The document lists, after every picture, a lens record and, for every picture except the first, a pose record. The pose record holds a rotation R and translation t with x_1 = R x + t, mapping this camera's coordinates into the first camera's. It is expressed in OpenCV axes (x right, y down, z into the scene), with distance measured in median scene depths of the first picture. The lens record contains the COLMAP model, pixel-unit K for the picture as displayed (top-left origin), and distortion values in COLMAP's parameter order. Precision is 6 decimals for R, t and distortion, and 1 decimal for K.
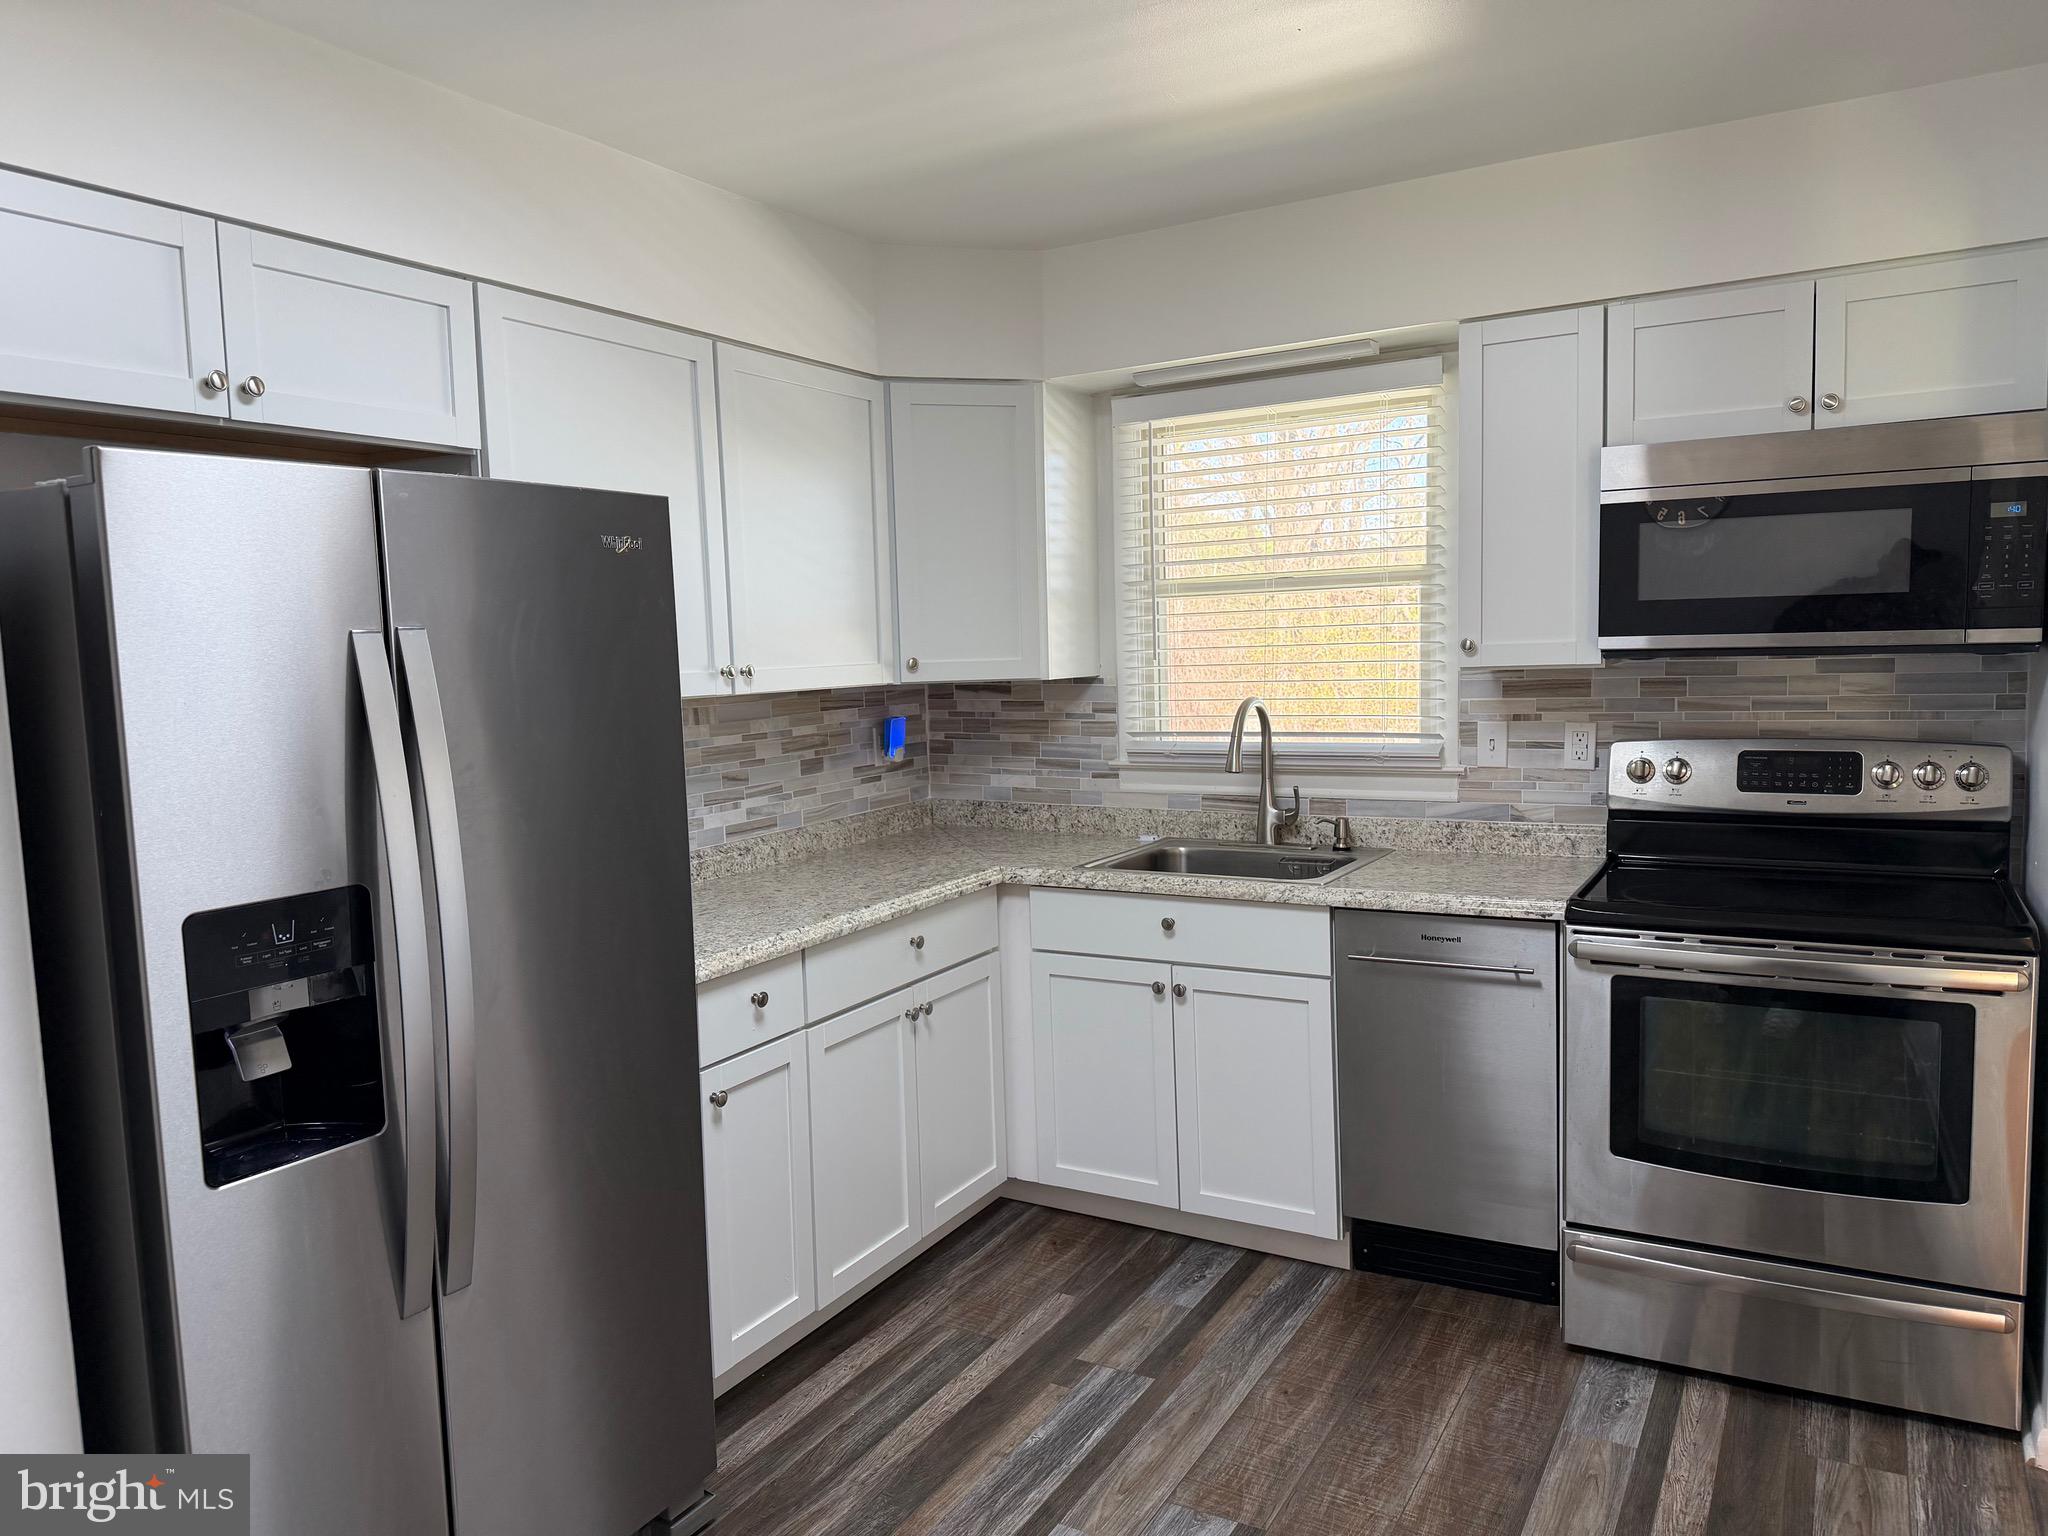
lens RADIAL K [[1420.6, 0, 1024.0], [0, 1420.6, 768.0], [0, 0, 1]] dist [0.005374, 0.001785]
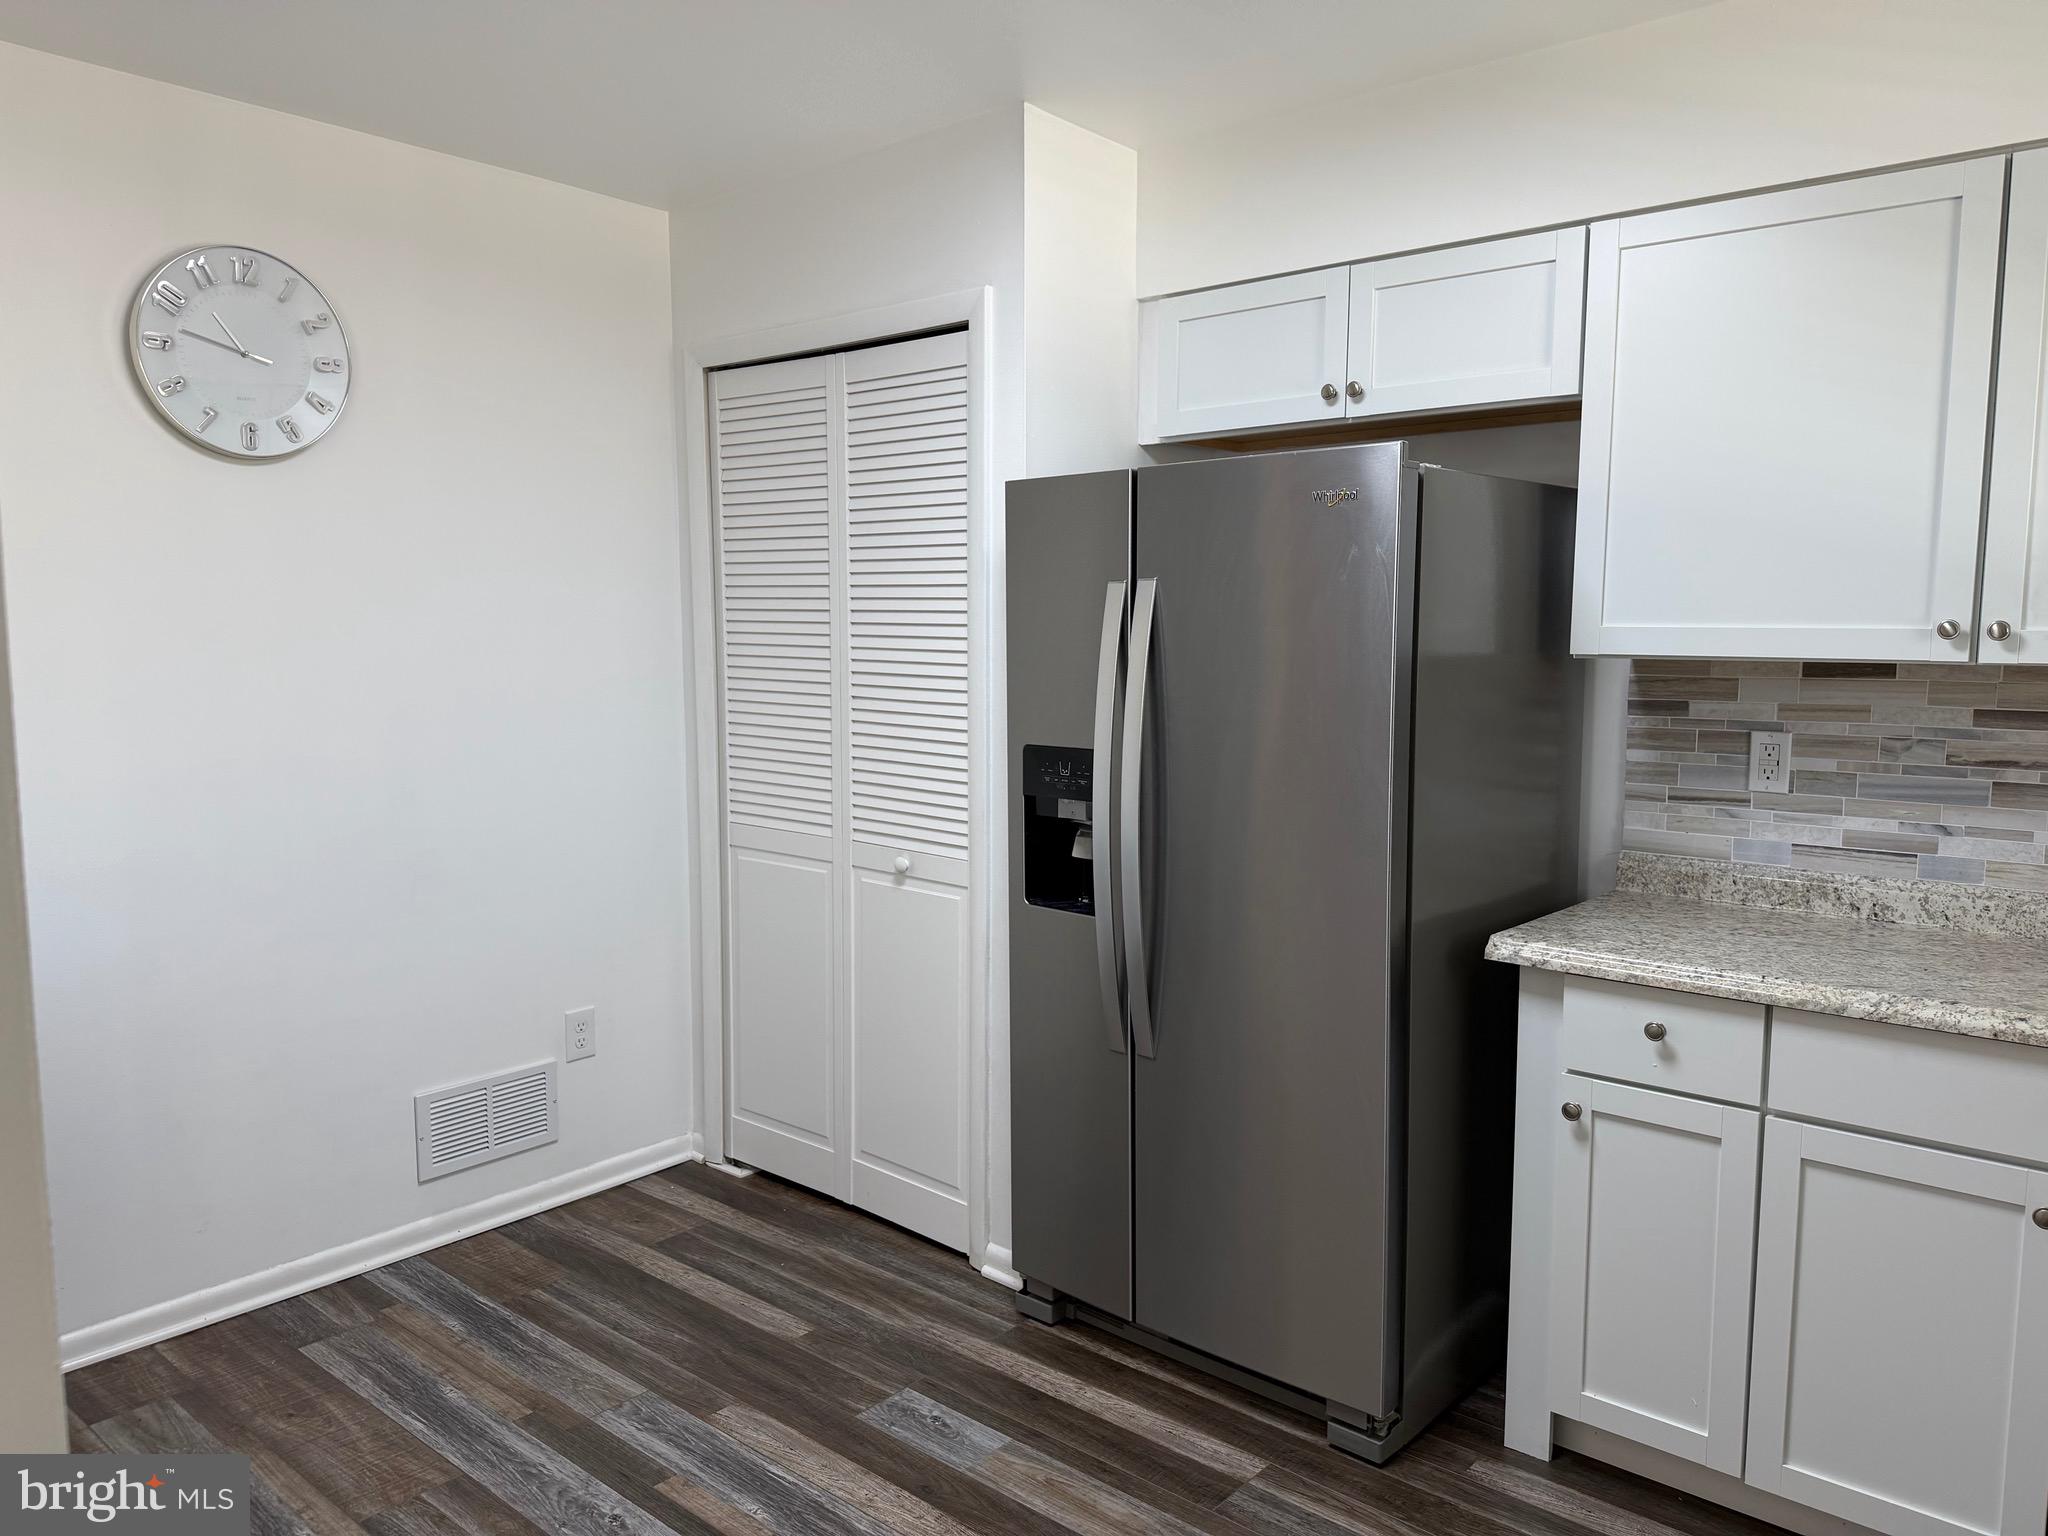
lens RADIAL K [[1420.6, 0, 1024.0], [0, 1420.6, 768.0], [0, 0, 1]] dist [0.005374, 0.001785]
pose [[-0.196893, 0.138506, -0.970592, 0.637972], [-0.082122, 0.984162, 0.157102, -0.081441], [0.976980, 0.110639, -0.182400, 0.756661]]
